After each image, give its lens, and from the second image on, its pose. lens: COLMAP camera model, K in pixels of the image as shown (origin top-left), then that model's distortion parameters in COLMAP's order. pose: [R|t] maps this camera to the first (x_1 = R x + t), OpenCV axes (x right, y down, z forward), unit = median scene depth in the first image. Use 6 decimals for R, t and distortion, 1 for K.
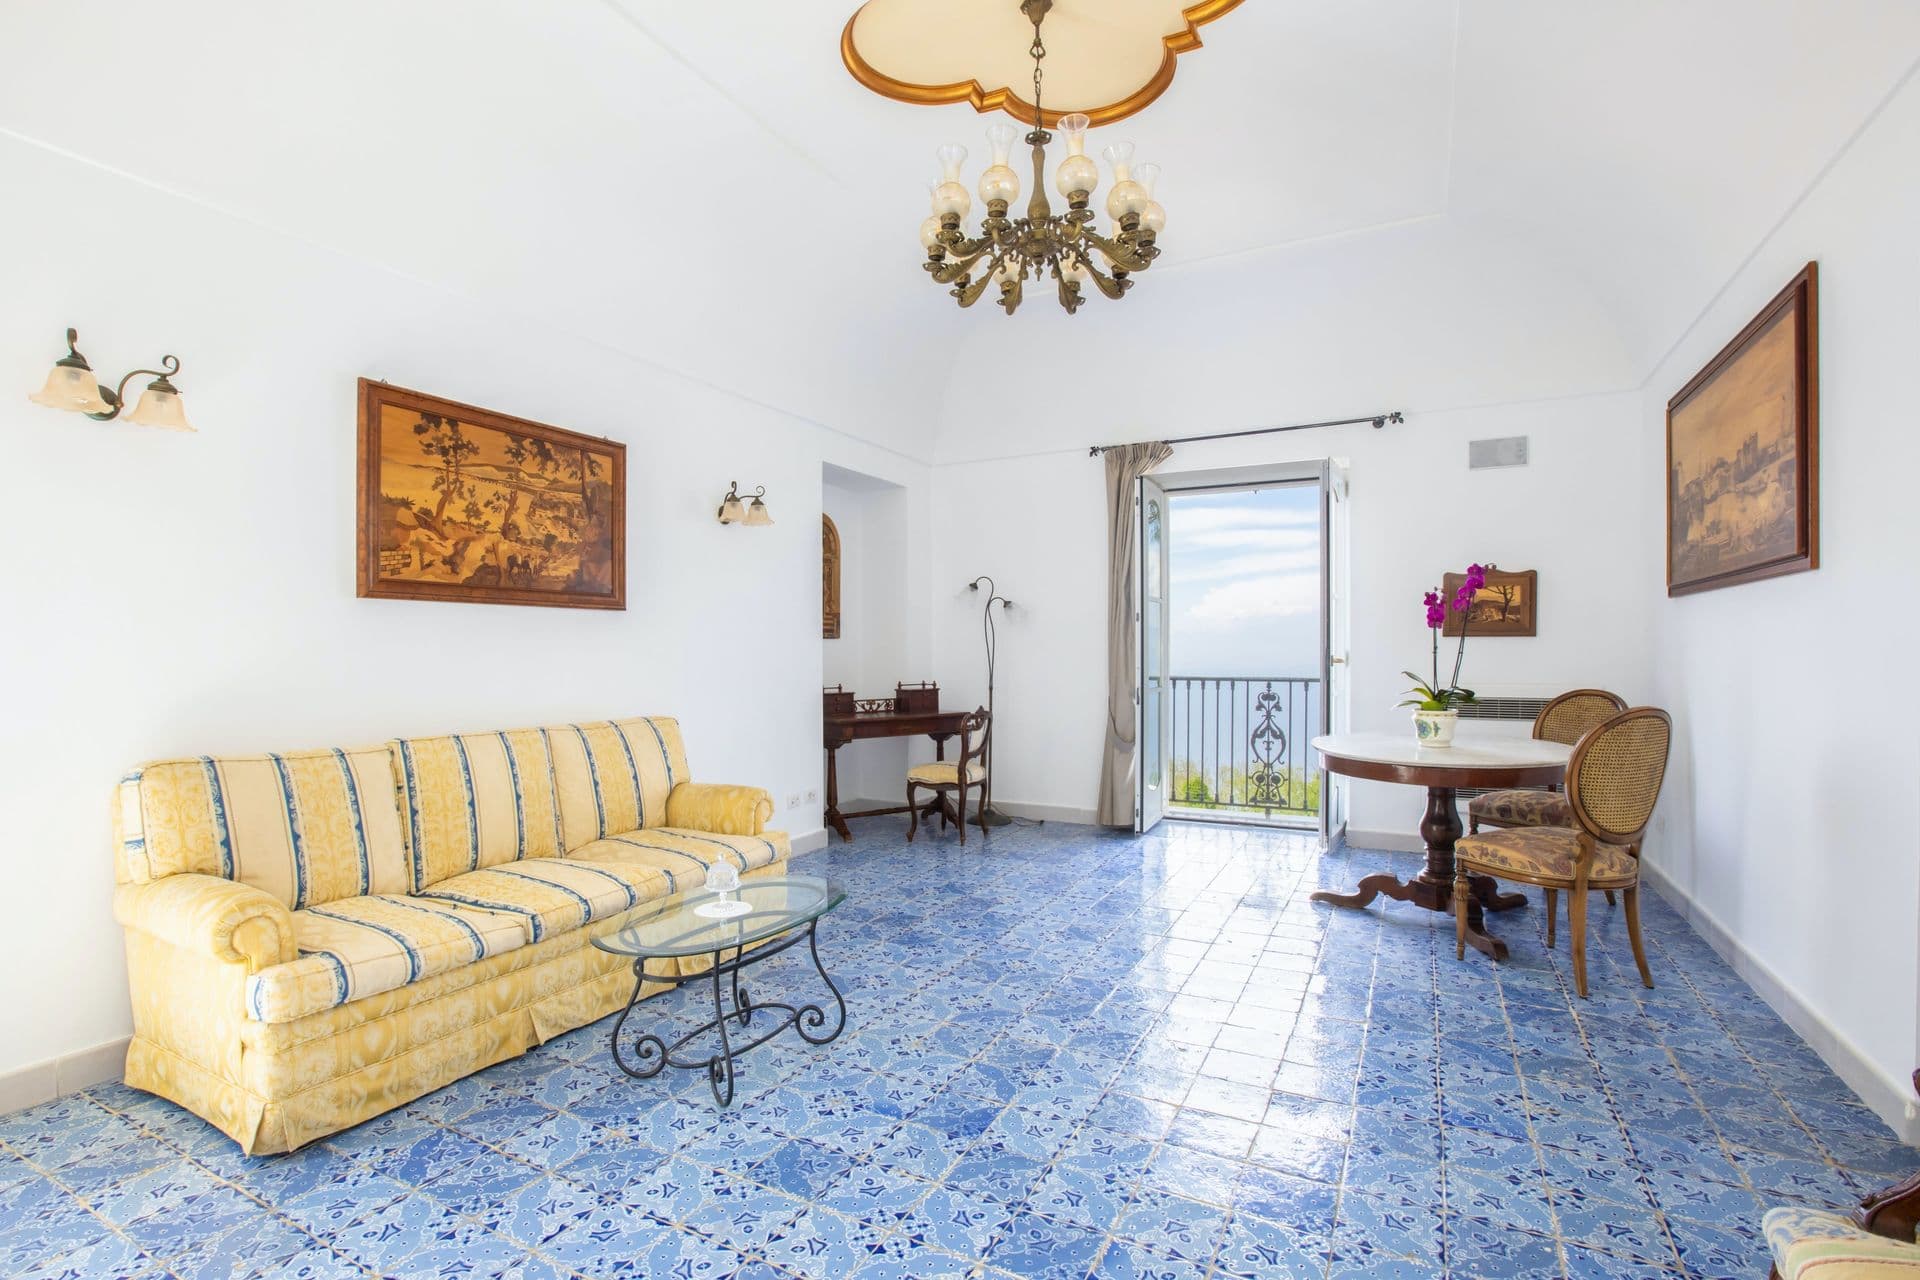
lens RADIAL K [[893.1, 0, 958.7], [0, 893.1, 644.2], [0, 0, 1]] dist [-0.011997, 0.000666]
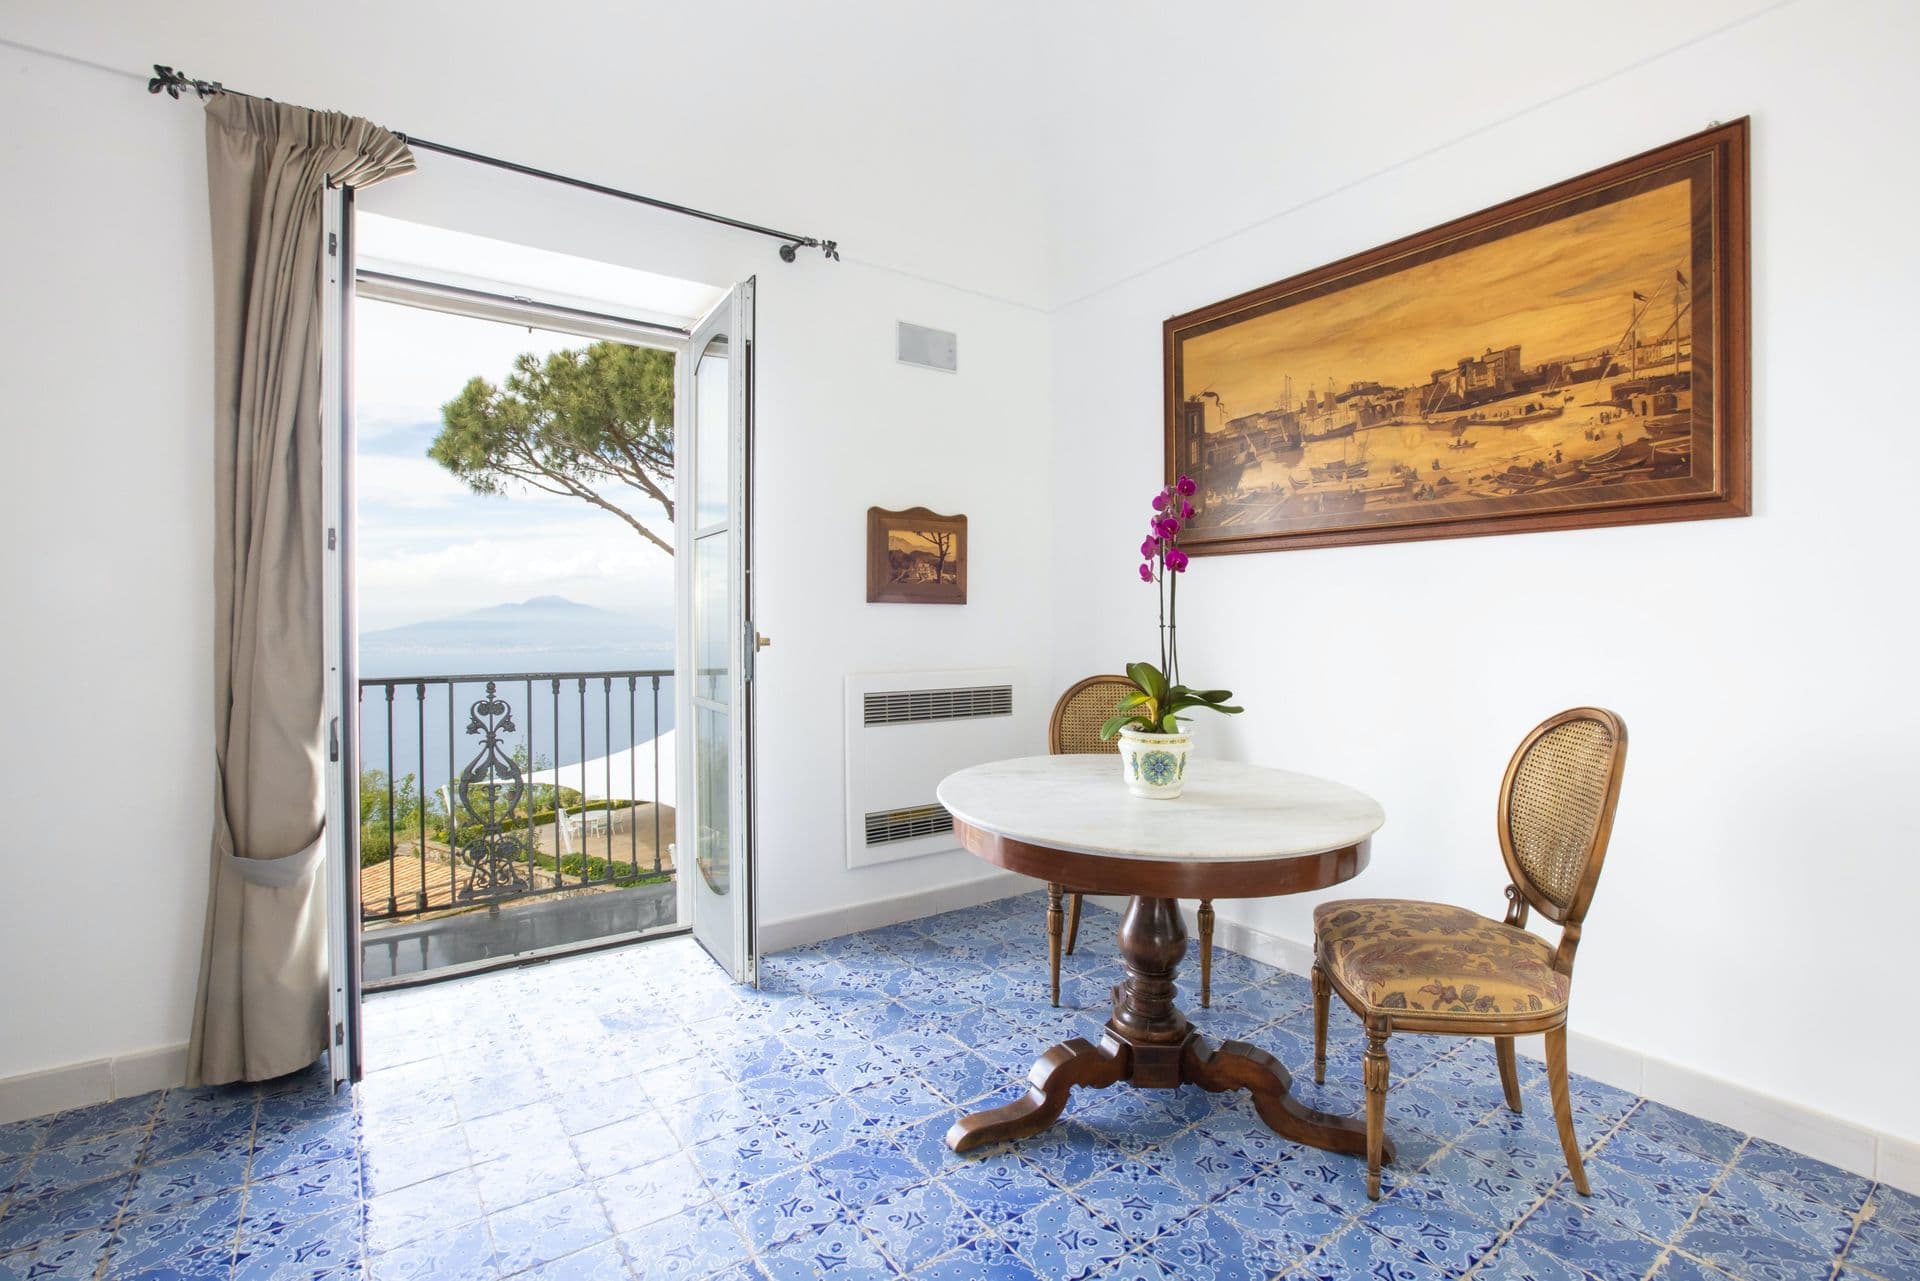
lens RADIAL K [[893.1, 0, 957.9], [0, 893.1, 632.8], [0, 0, 1]] dist [-0.011997, 0.000666]
pose [[0.489748, -0.004641, 0.871852, -0.006909], [0.001216, 0.999988, 0.004639, 0.010010], [-0.871863, -0.001212, 0.489748, 0.557330]]
